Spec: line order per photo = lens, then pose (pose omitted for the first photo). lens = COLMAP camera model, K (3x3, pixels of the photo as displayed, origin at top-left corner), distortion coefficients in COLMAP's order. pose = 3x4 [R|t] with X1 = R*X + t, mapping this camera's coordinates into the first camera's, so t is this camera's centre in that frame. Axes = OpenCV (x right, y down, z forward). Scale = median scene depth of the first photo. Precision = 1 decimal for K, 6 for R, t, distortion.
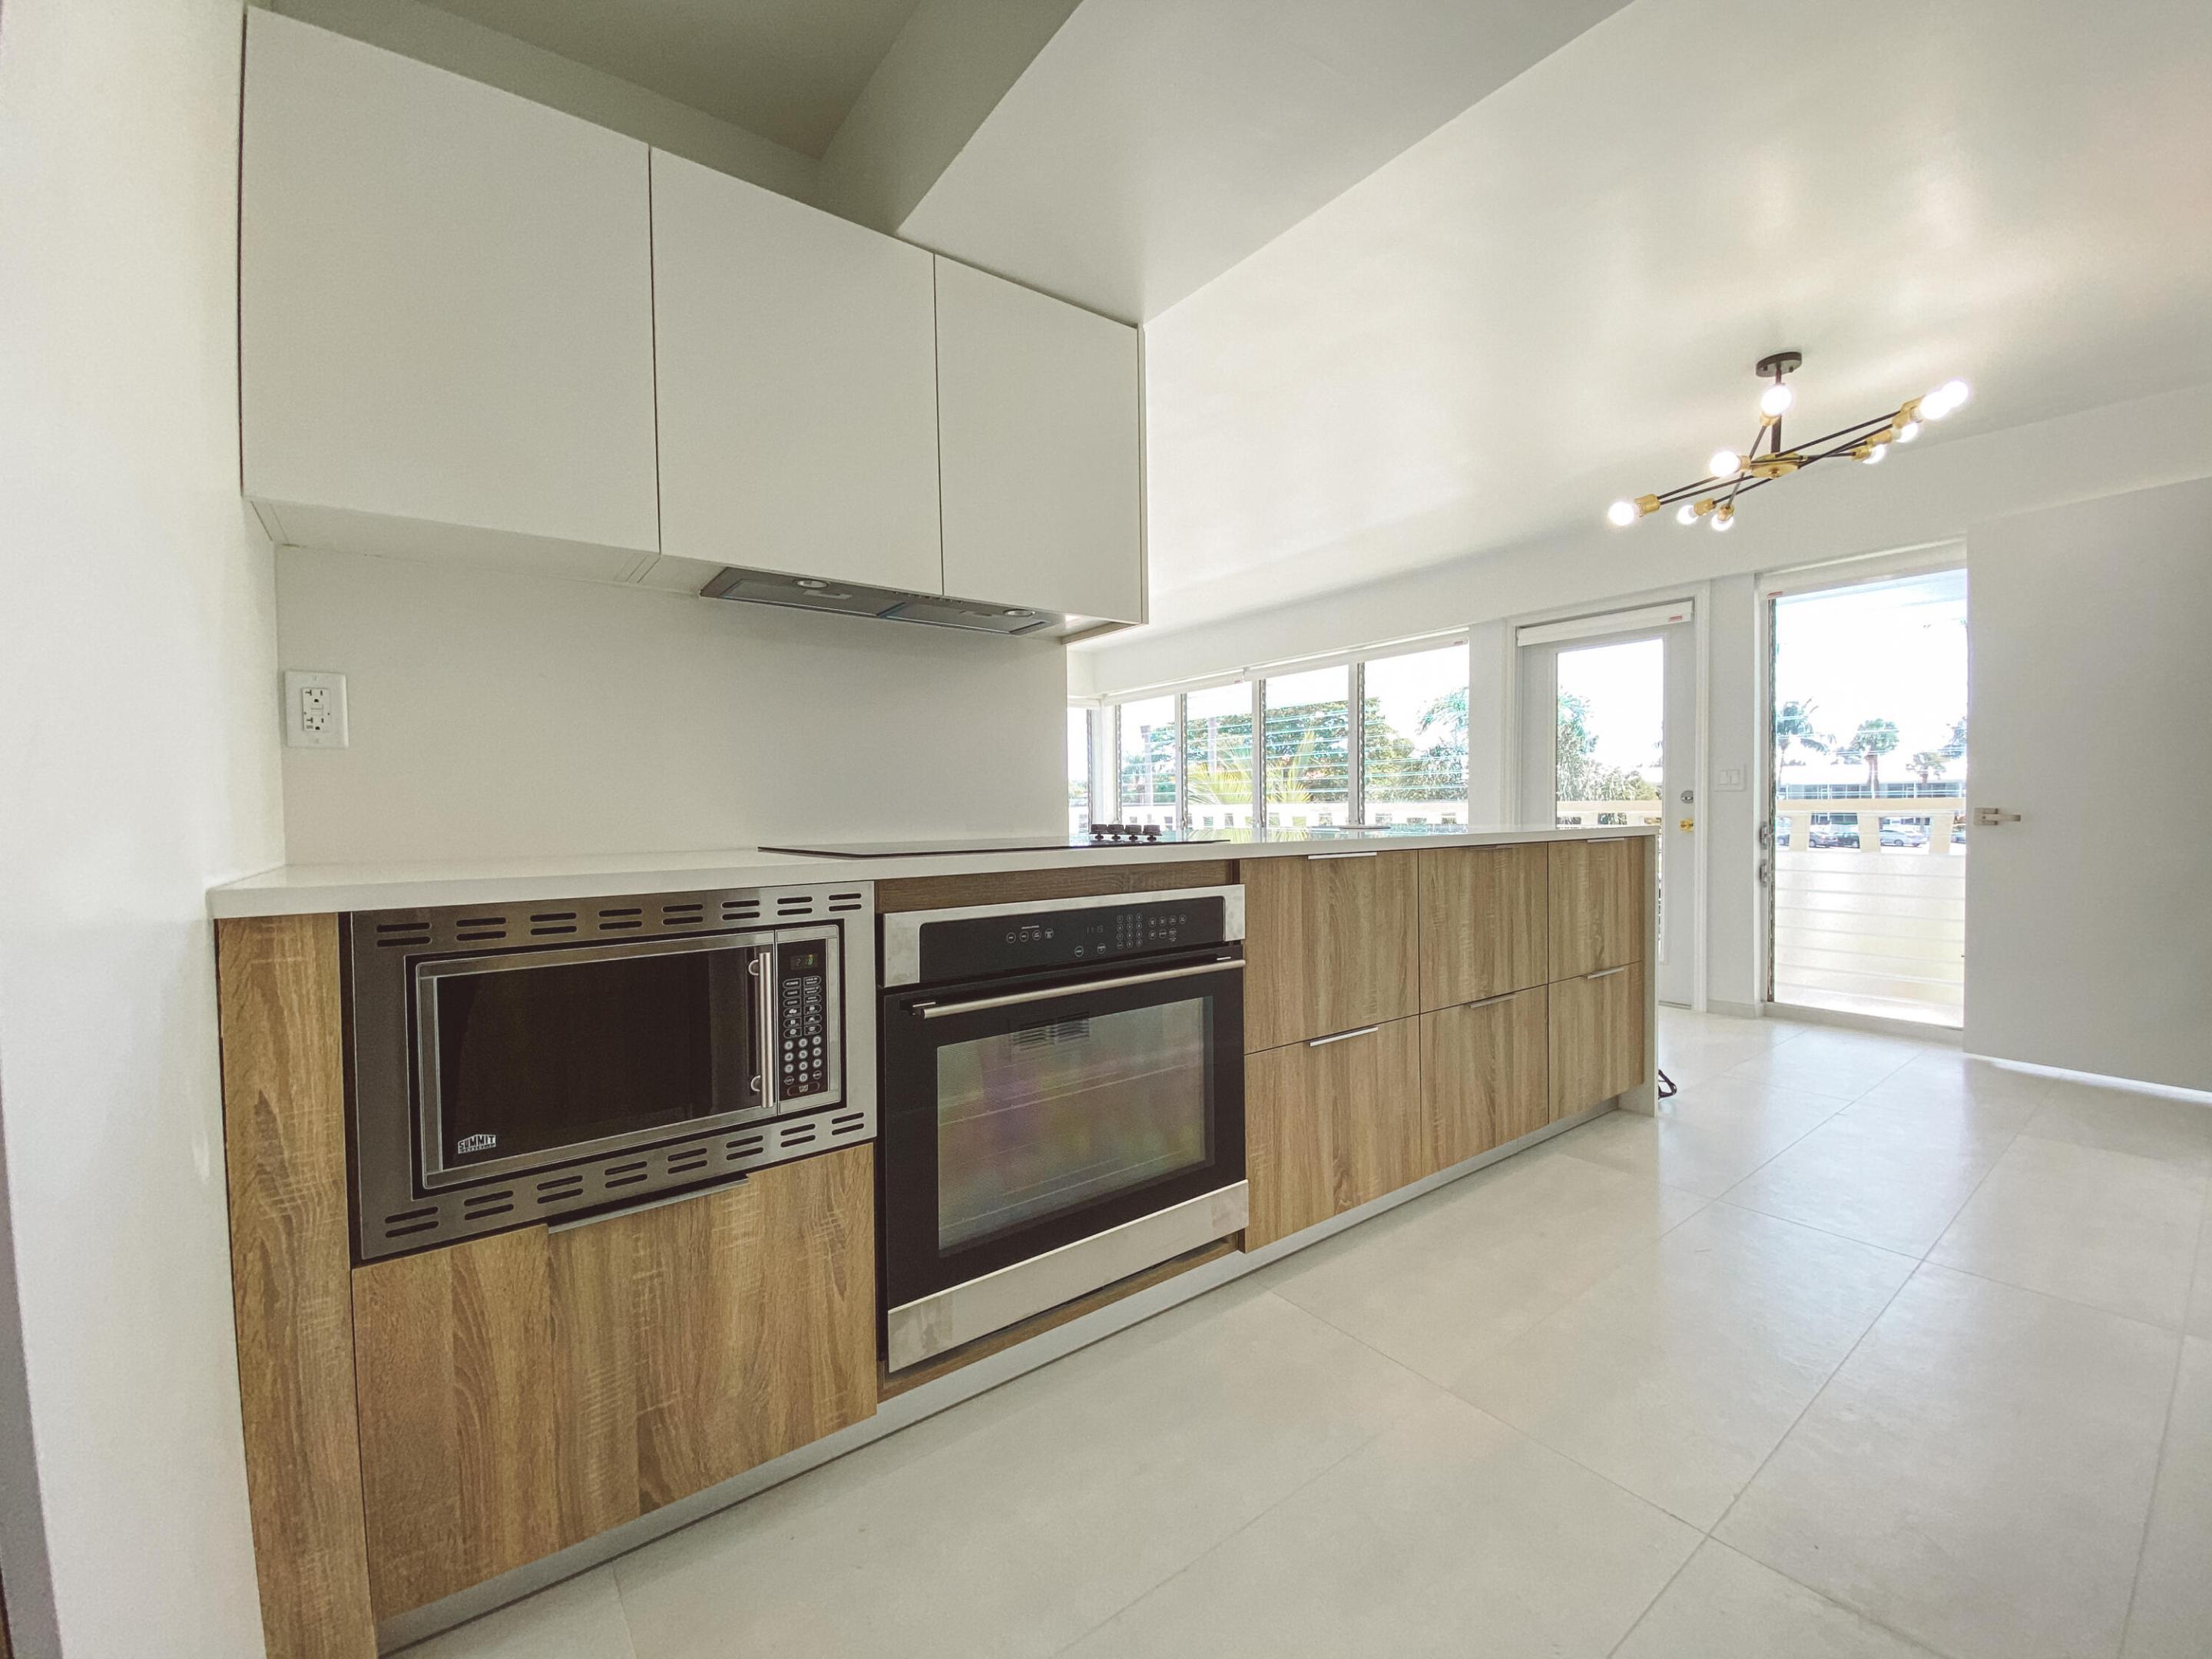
lens RADIAL K [[897.9, 0, 1112.5], [0, 897.9, 821.2], [0, 0, 1]] dist [-0.008443, -0.006726]
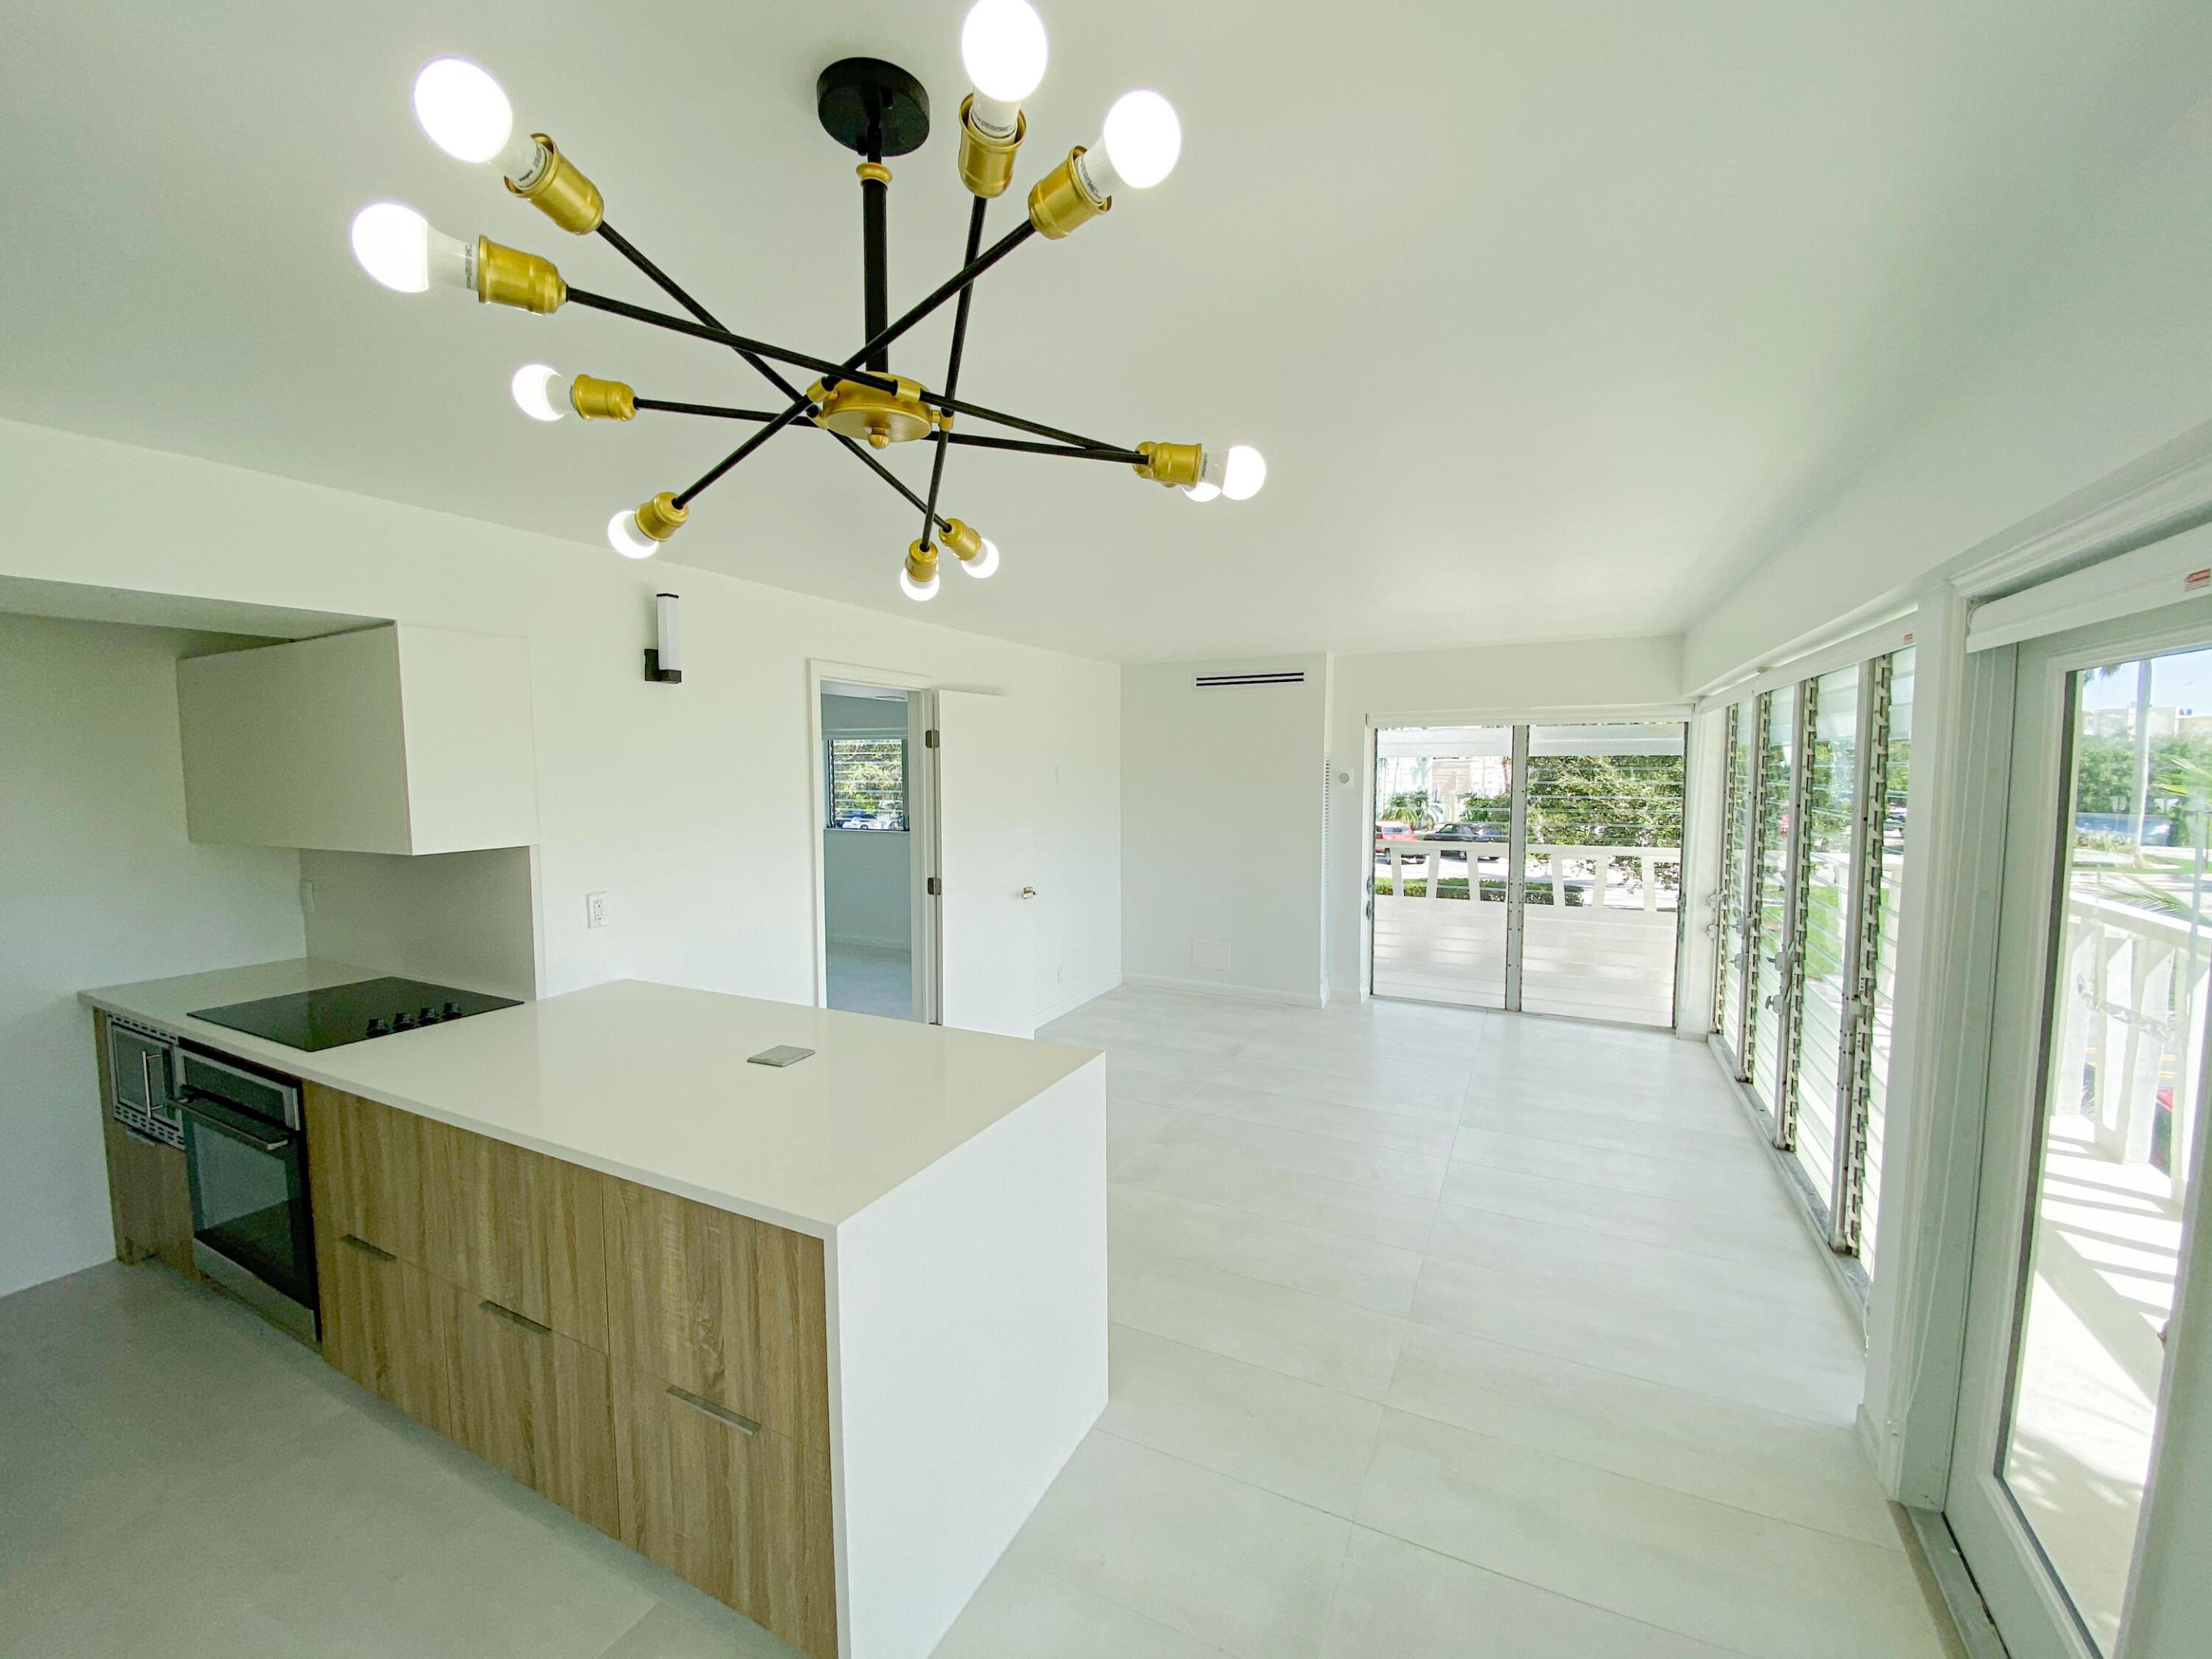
lens RADIAL K [[897.9, 0, 1151.4], [0, 897.9, 825.1], [0, 0, 1]] dist [-0.008443, -0.006726]
pose [[0.472532, 0.074810, -0.878132, 1.231560], [-0.019564, 0.997036, 0.074413, -0.284905], [0.881096, -0.017983, 0.472595, 1.028175]]
